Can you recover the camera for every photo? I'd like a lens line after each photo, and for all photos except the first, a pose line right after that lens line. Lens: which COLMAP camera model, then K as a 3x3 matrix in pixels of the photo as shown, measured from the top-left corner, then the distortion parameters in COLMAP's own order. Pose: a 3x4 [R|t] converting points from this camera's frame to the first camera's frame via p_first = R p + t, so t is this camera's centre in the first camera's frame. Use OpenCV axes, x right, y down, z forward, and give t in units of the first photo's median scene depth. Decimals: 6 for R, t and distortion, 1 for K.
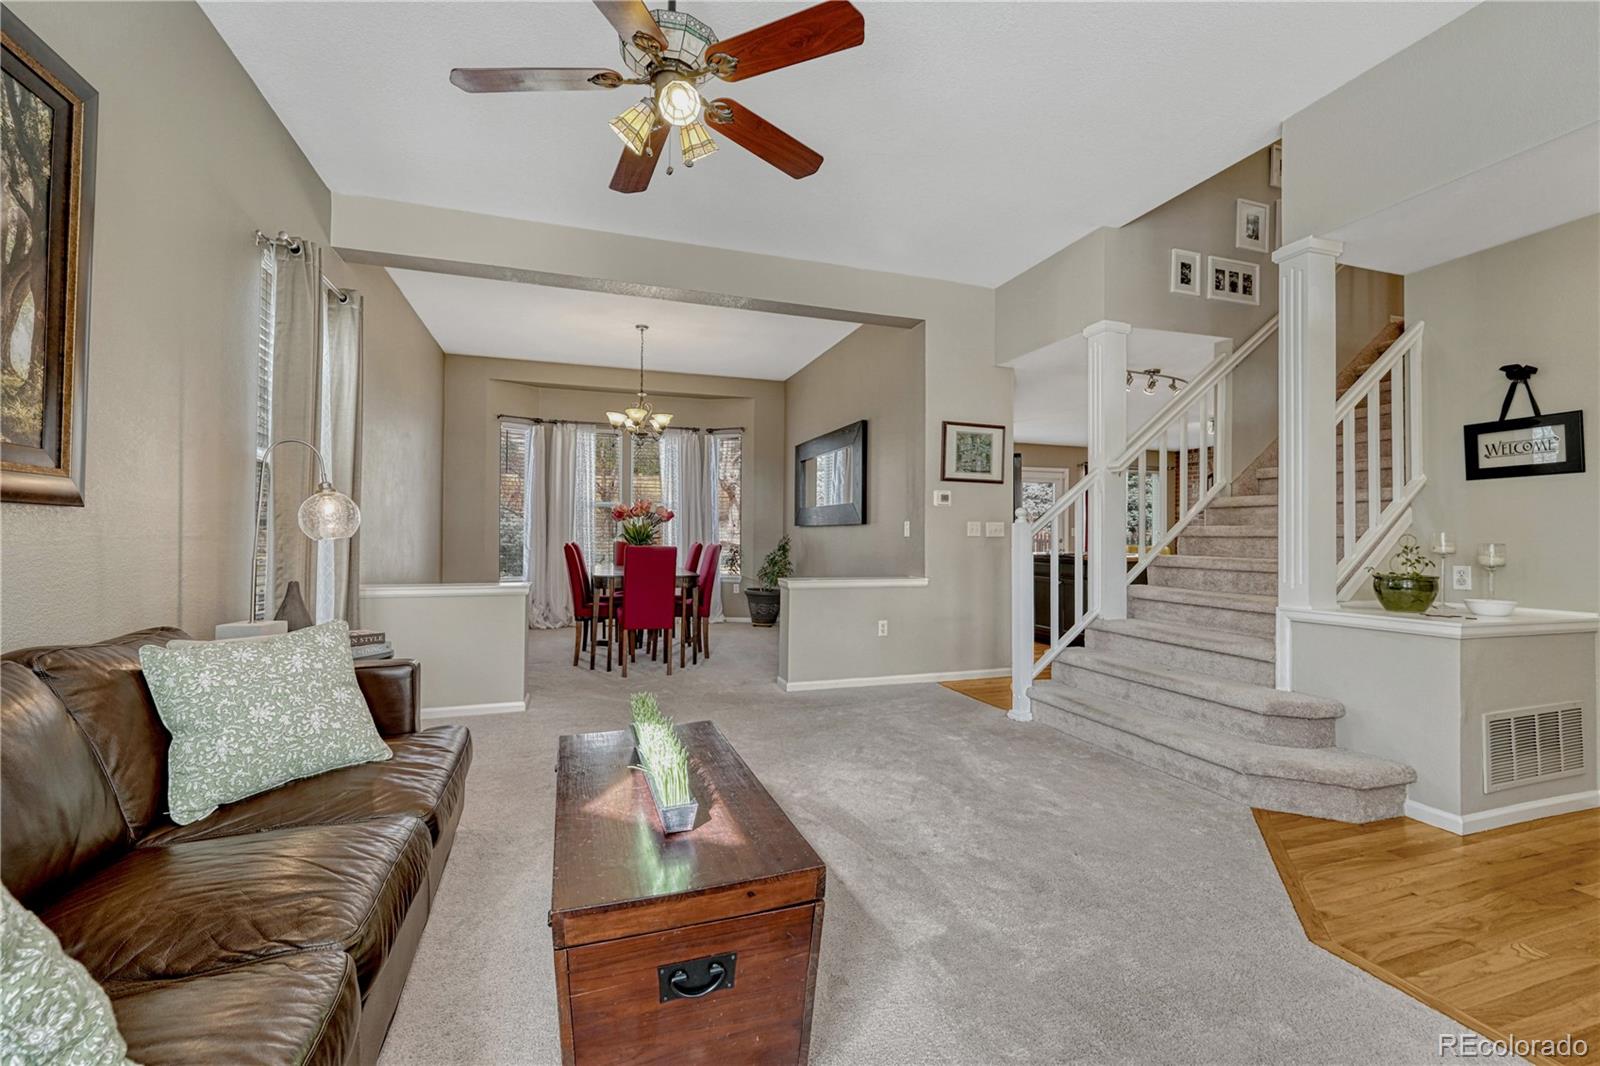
lens RADIAL K [[663.4, 0, 797.9], [0, 663.4, 528.7], [0, 0, 1]] dist [-0.009185, 0.002165]
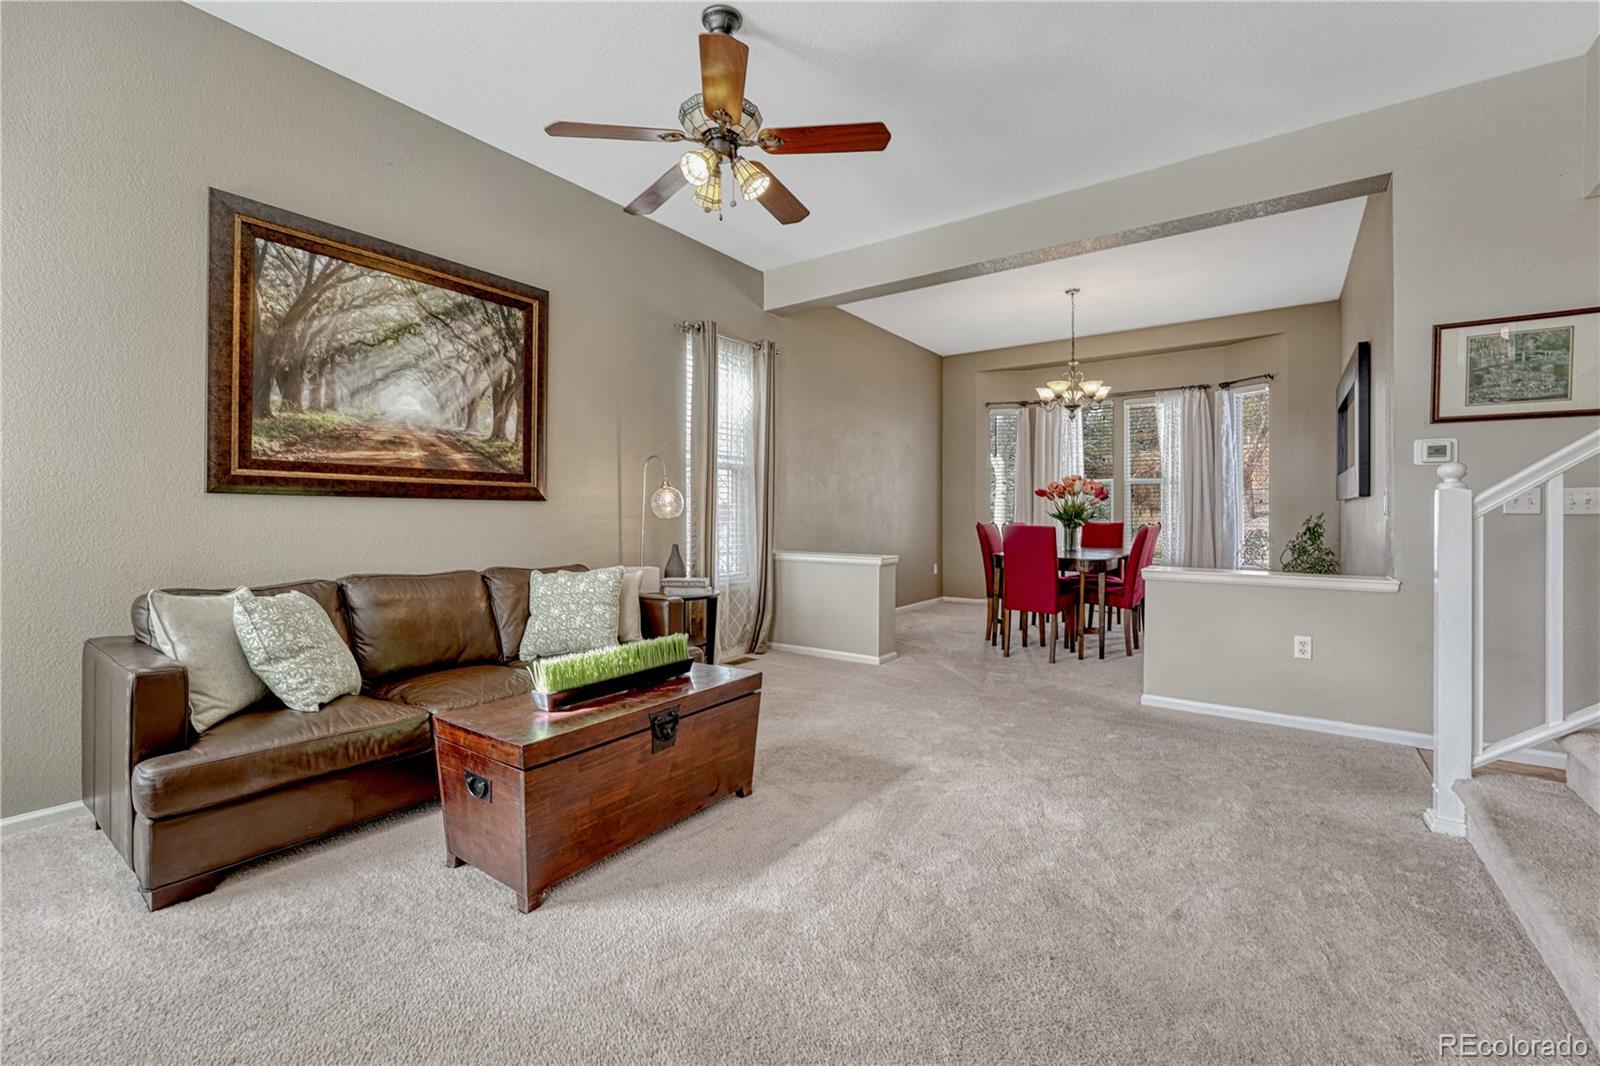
lens RADIAL K [[663.4, 0, 777.8], [0, 663.4, 512.9], [0, 0, 1]] dist [-0.009185, 0.002165]
pose [[0.577140, -0.005865, -0.816624, 0.365425], [0.010313, 0.999947, 0.000107, 0.004253], [0.816580, -0.008483, 0.577170, 0.153818]]
